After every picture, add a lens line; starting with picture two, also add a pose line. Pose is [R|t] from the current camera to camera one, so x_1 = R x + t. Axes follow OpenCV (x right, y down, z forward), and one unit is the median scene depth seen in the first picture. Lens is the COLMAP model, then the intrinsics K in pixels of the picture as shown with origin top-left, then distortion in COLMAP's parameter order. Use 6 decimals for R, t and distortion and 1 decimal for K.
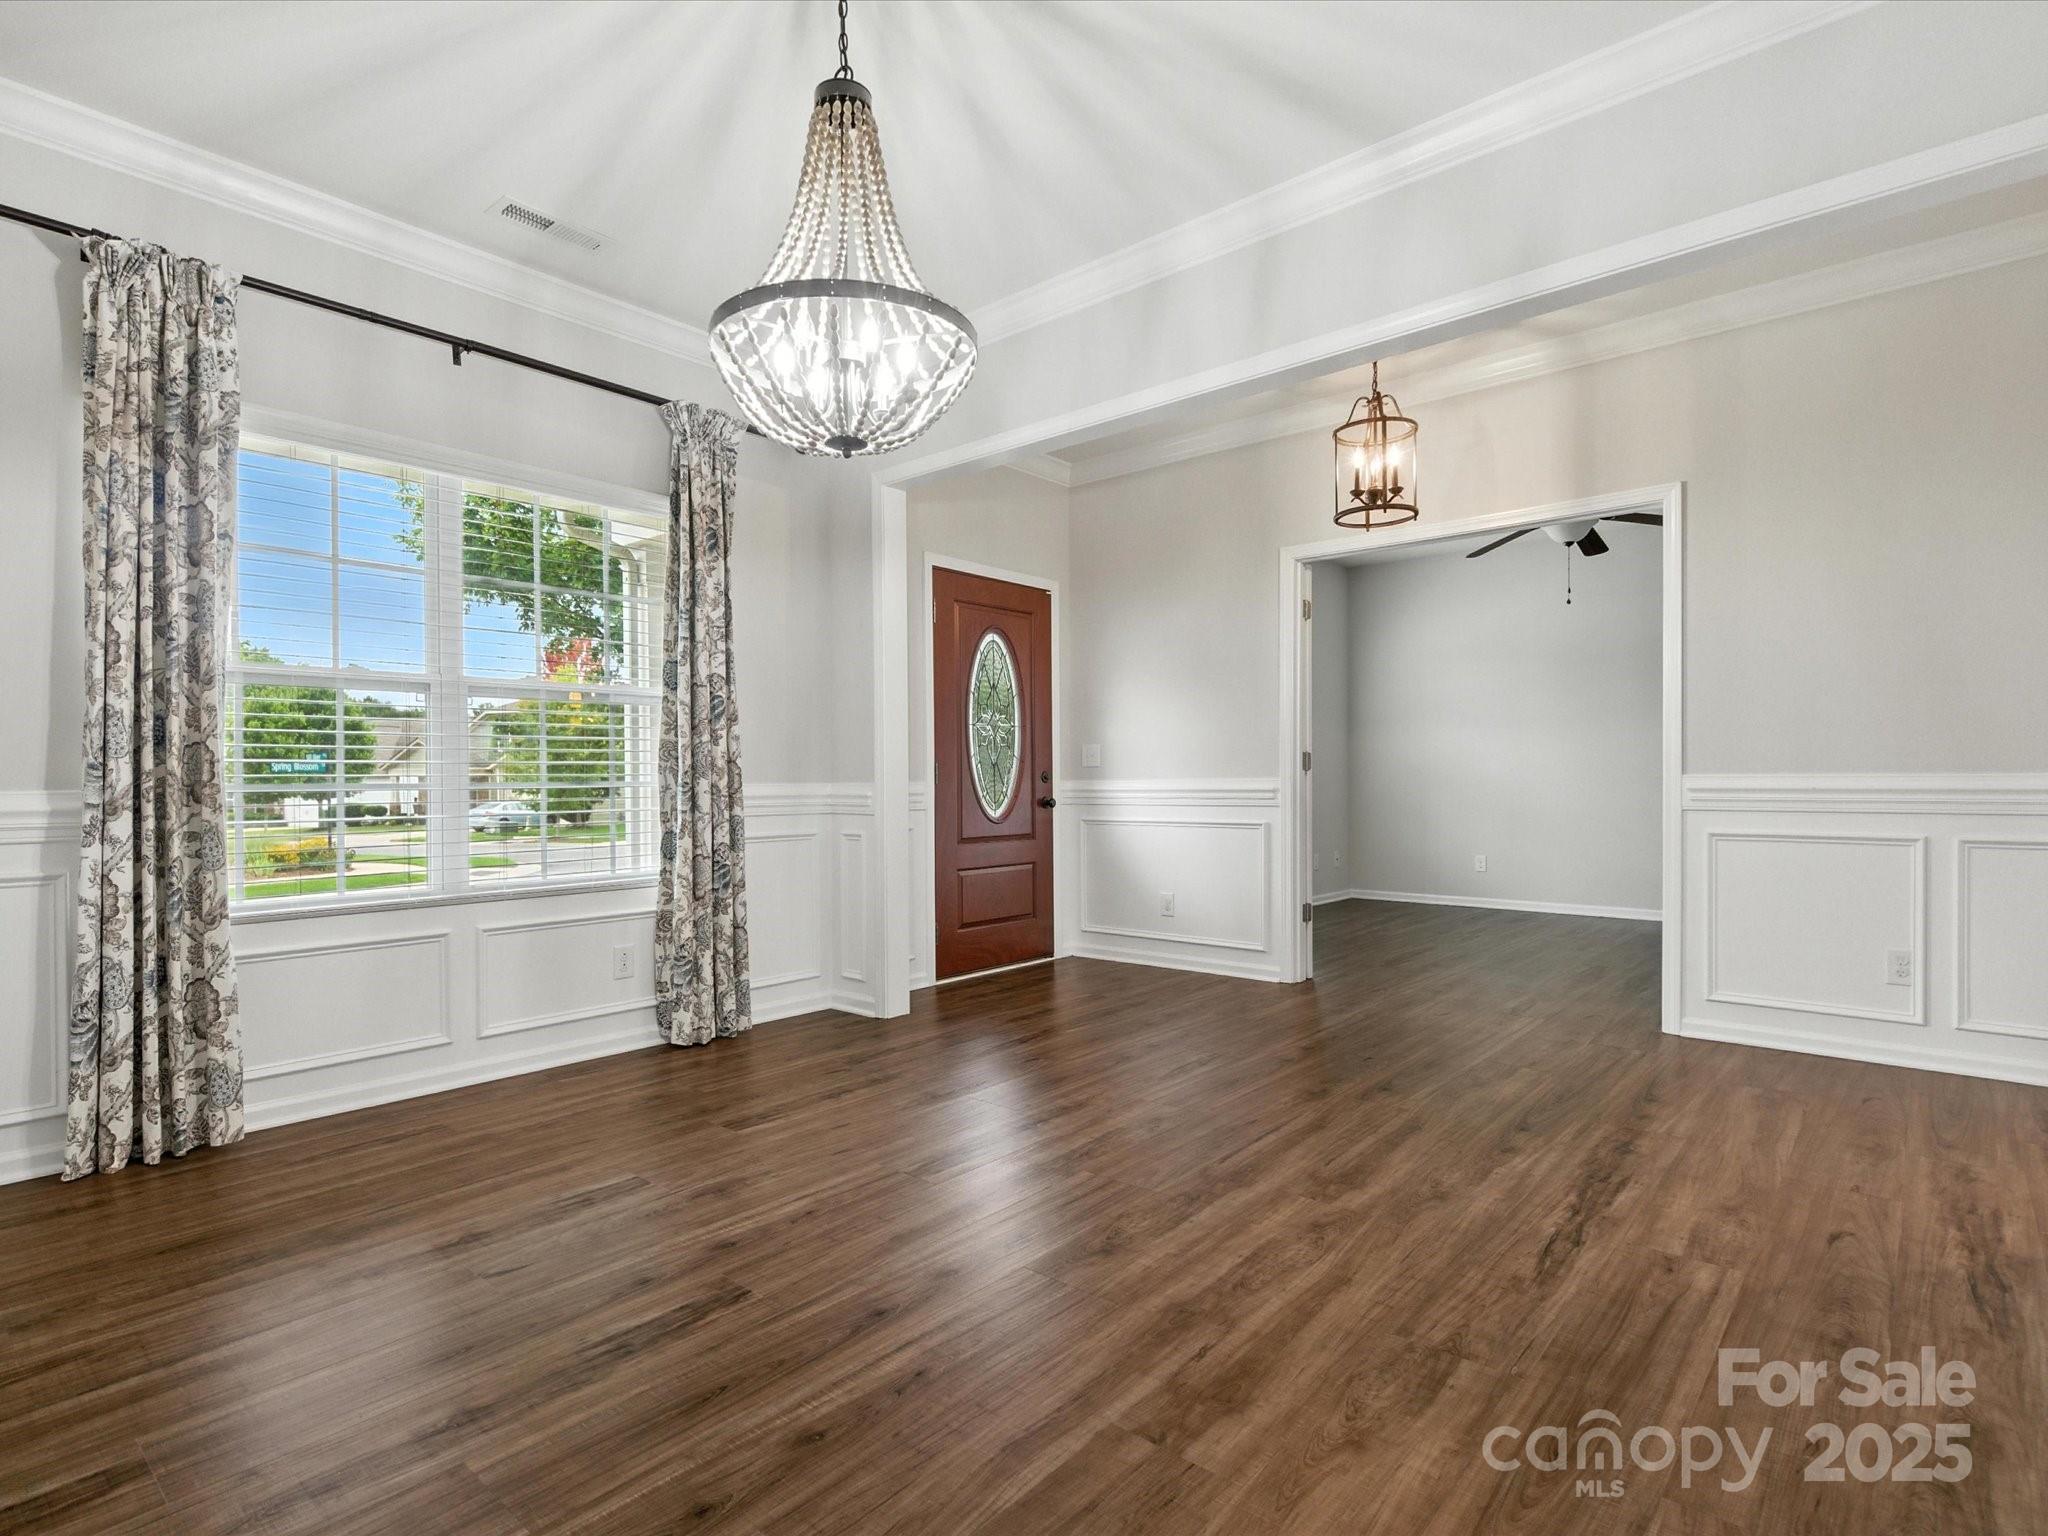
lens RADIAL K [[1032.0, 0, 1038.2], [0, 1032.0, 787.3], [0, 0, 1]] dist [0.006355, -0.003214]
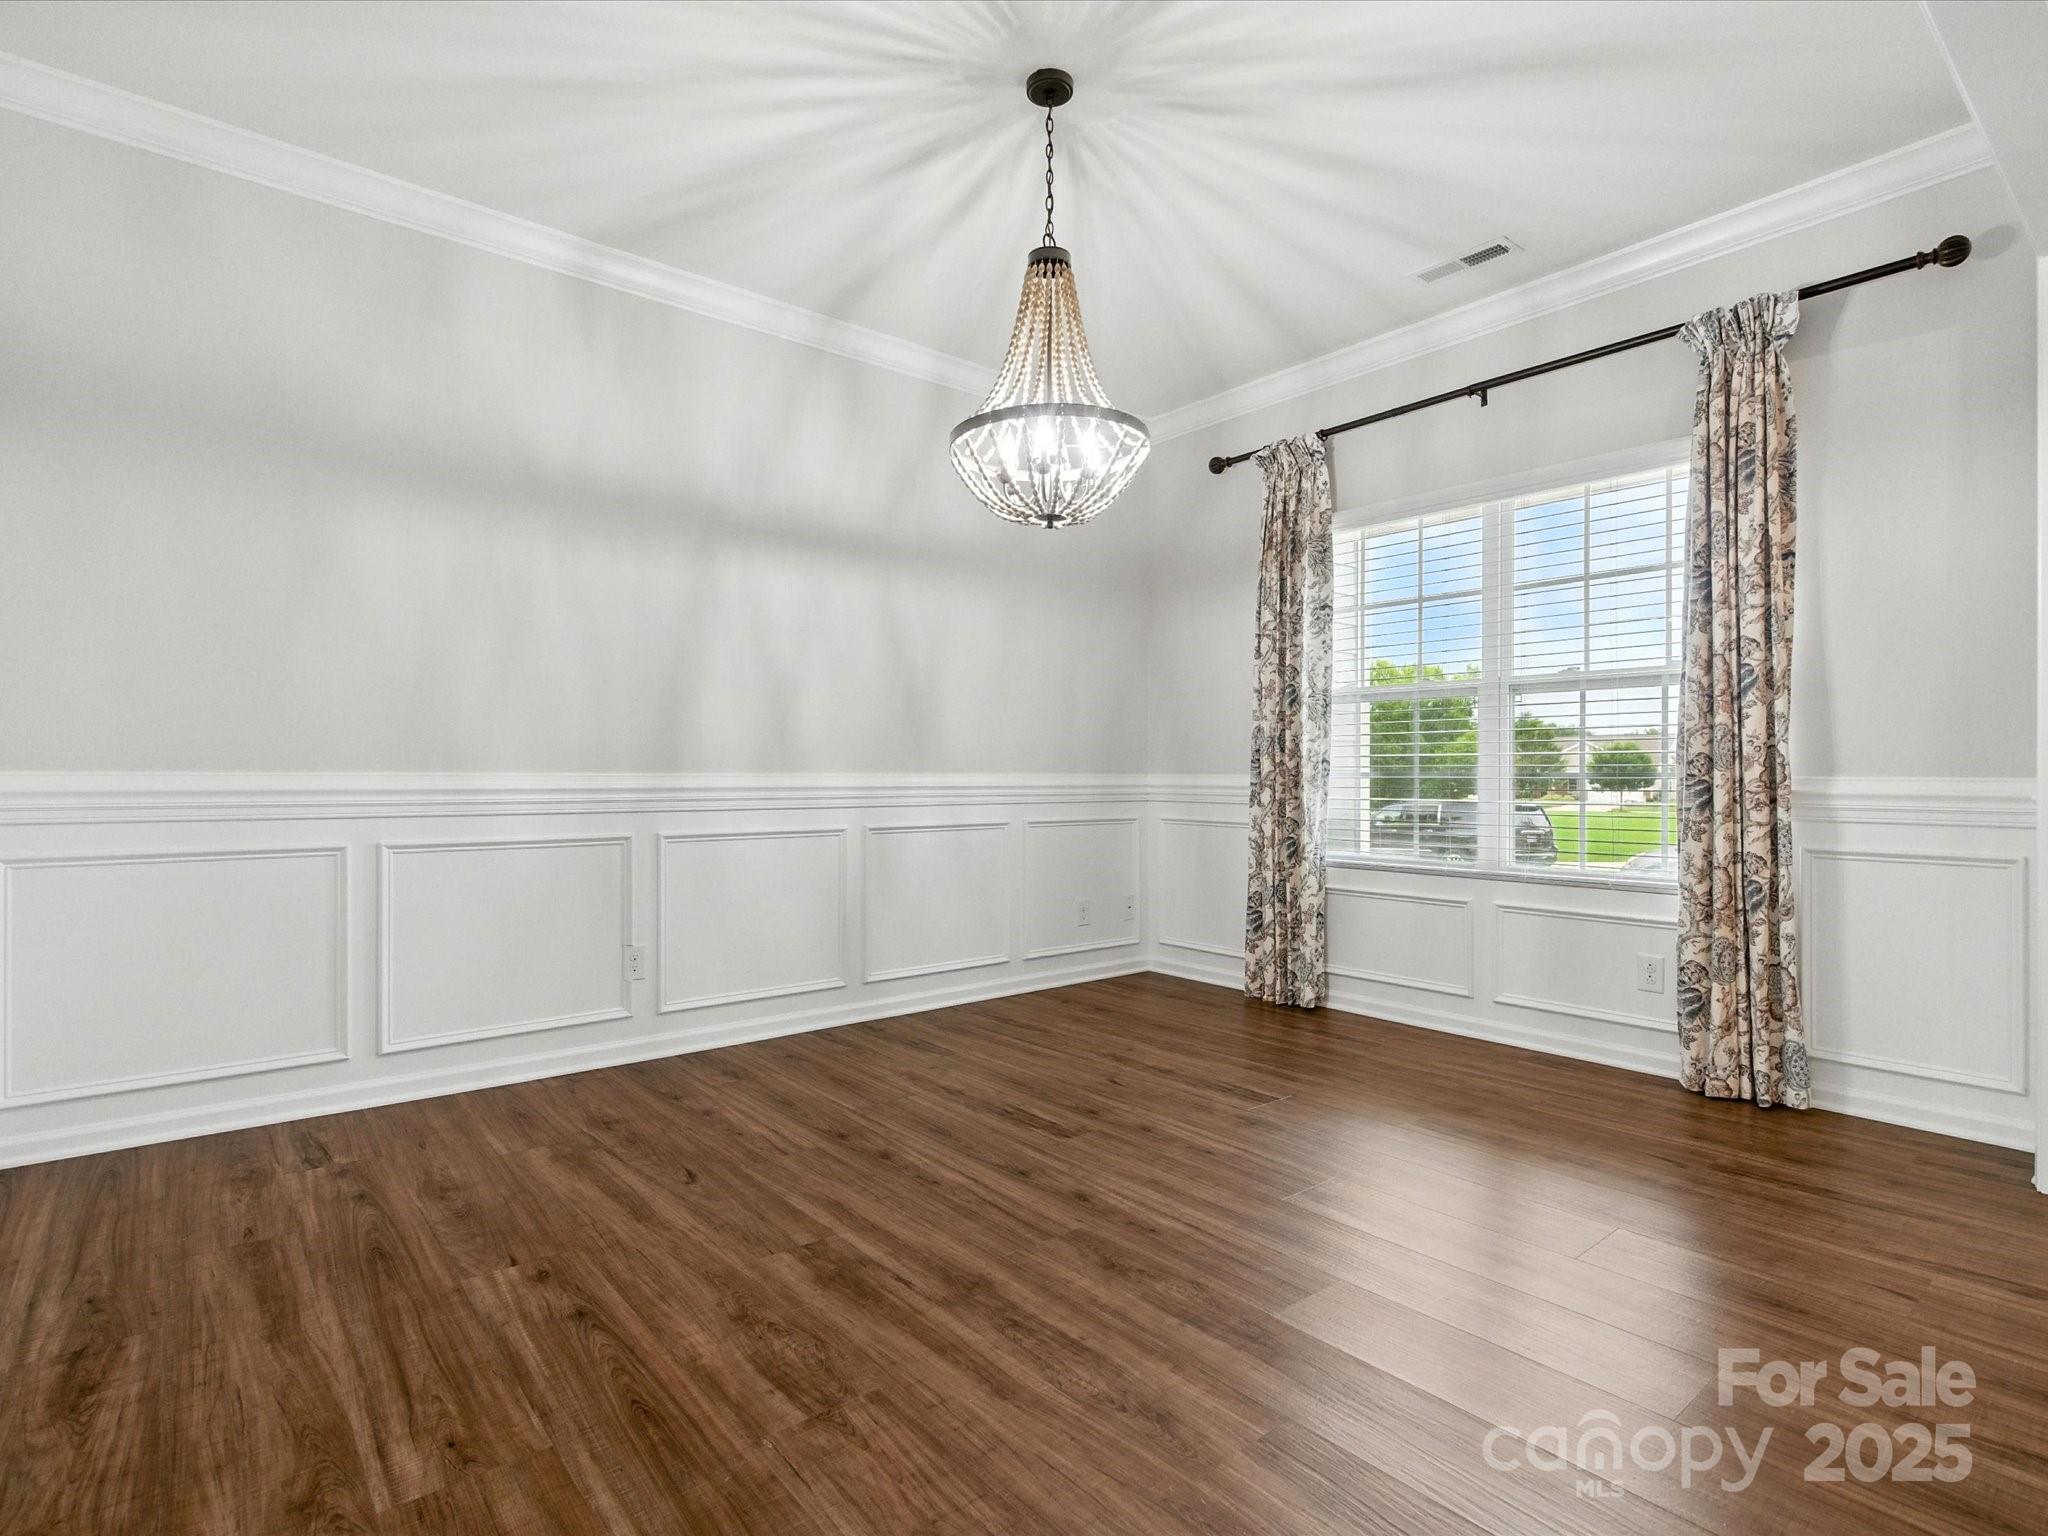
lens RADIAL K [[1032.0, 0, 1008.3], [0, 1032.0, 771.7], [0, 0, 1]] dist [0.006355, -0.003214]
pose [[-0.171420, 0.007076, -0.985173, 0.954097], [-0.008956, 0.999922, 0.008740, -0.015171], [0.985157, 0.010321, -0.171343, 0.995661]]
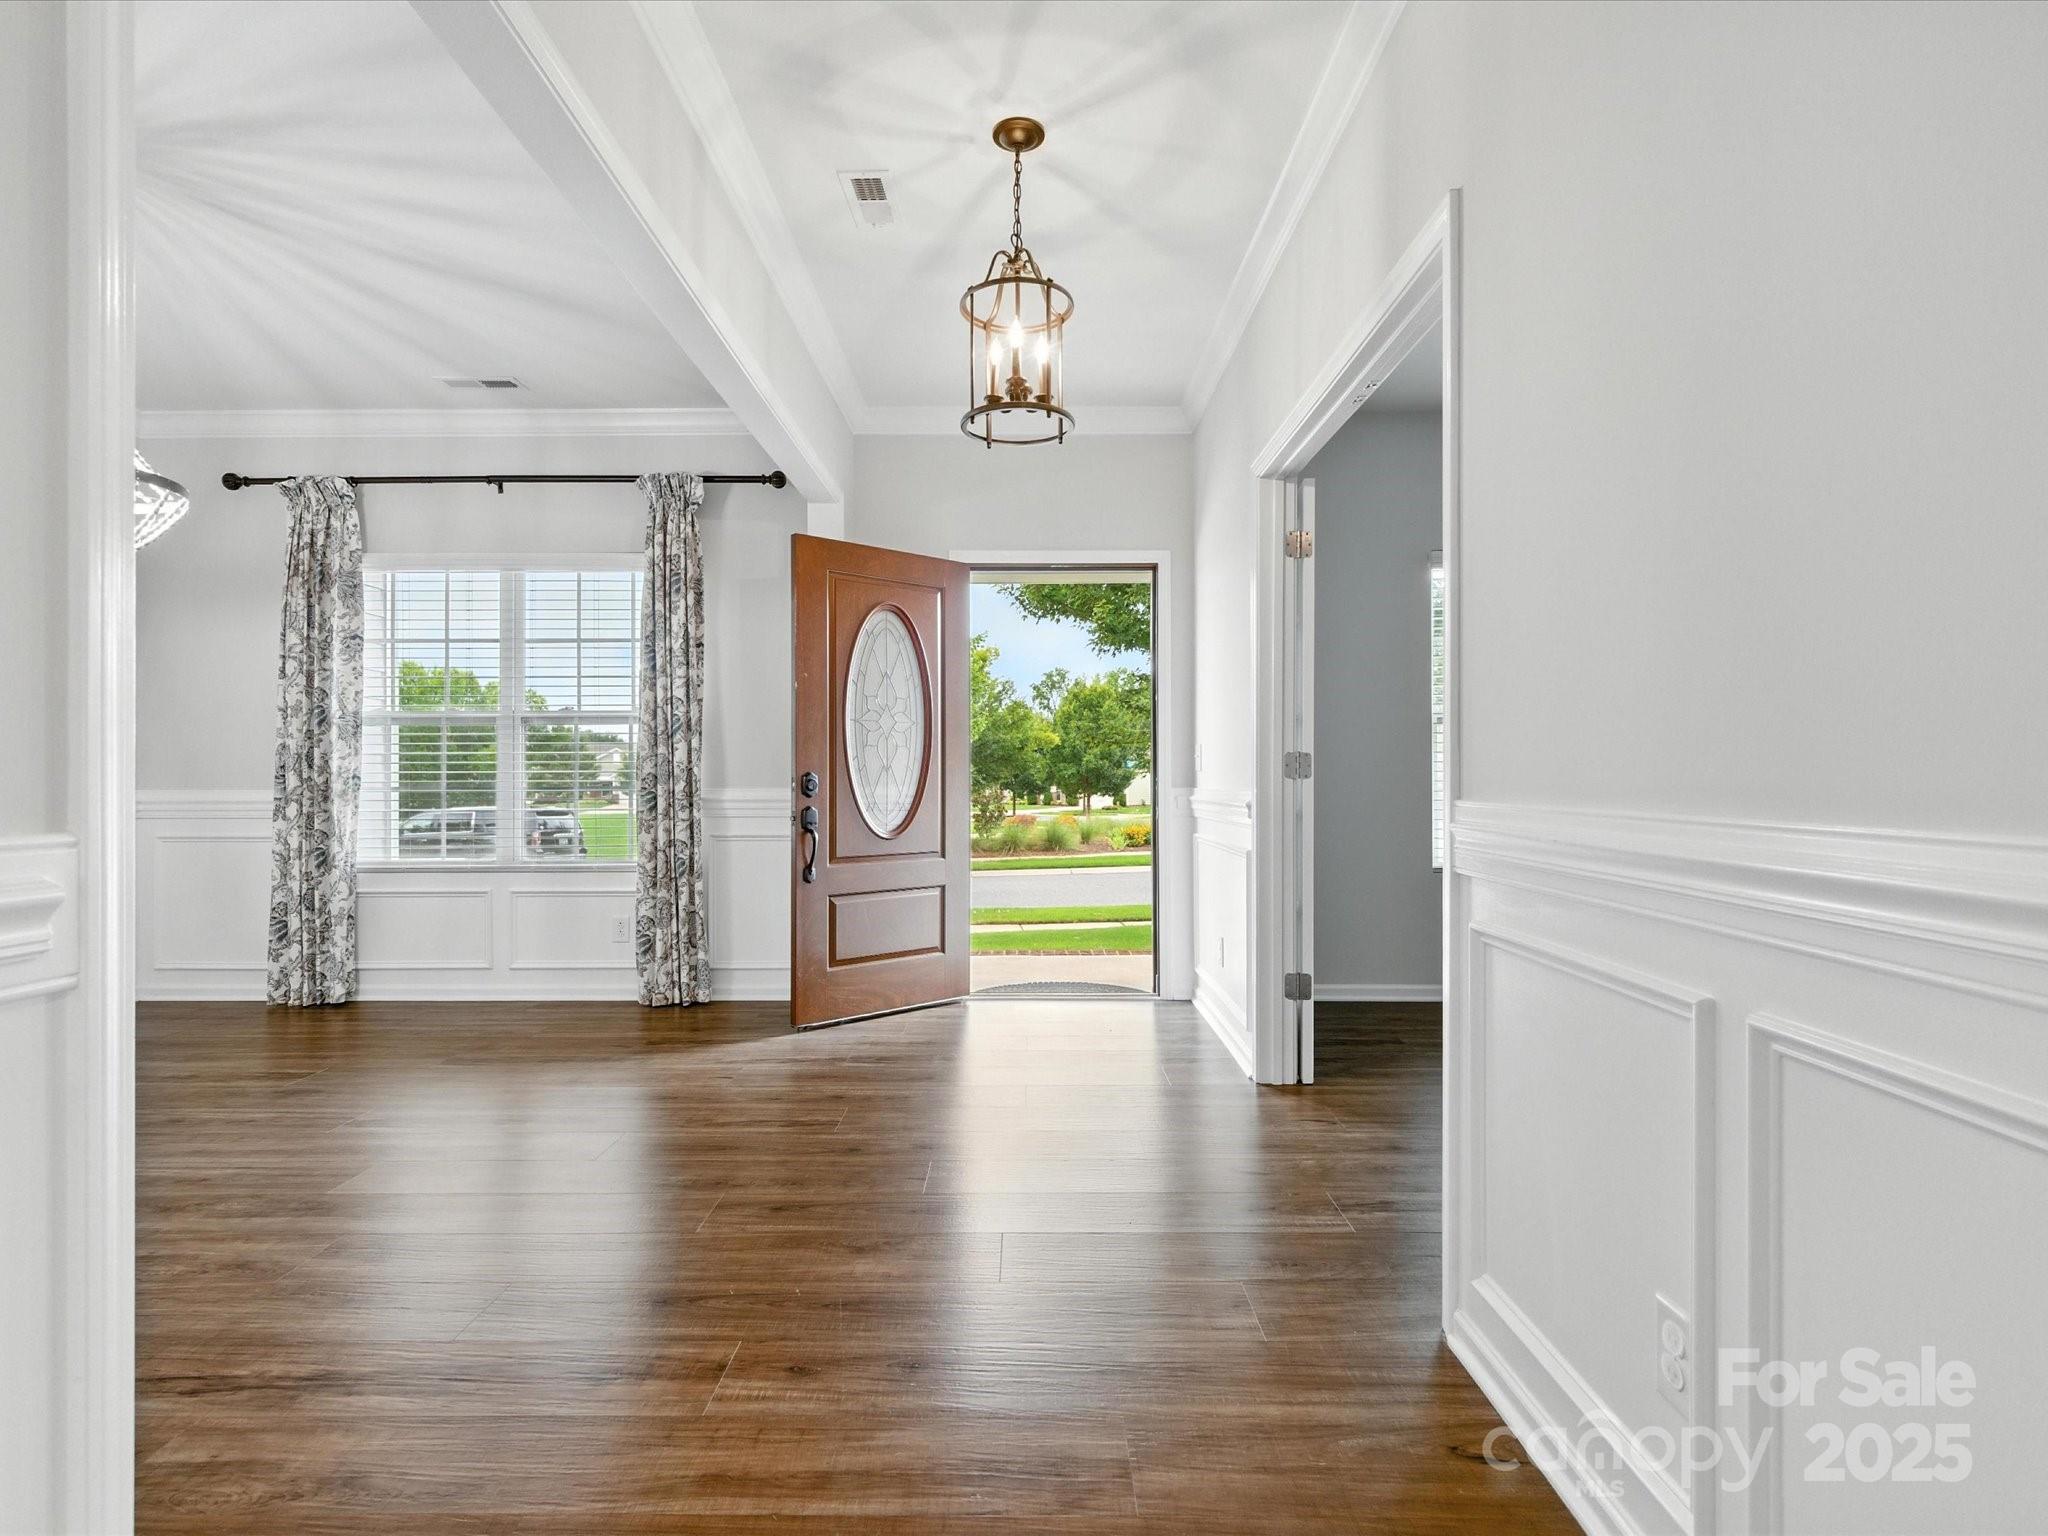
lens RADIAL K [[1032.0, 0, 1017.3], [0, 1032.0, 775.4], [0, 0, 1]] dist [0.006355, -0.003214]
pose [[0.649432, 0.003821, -0.760410, 1.438864], [-0.009614, 0.999949, -0.003186, -0.032441], [0.760359, 0.009380, 0.649435, 0.904053]]
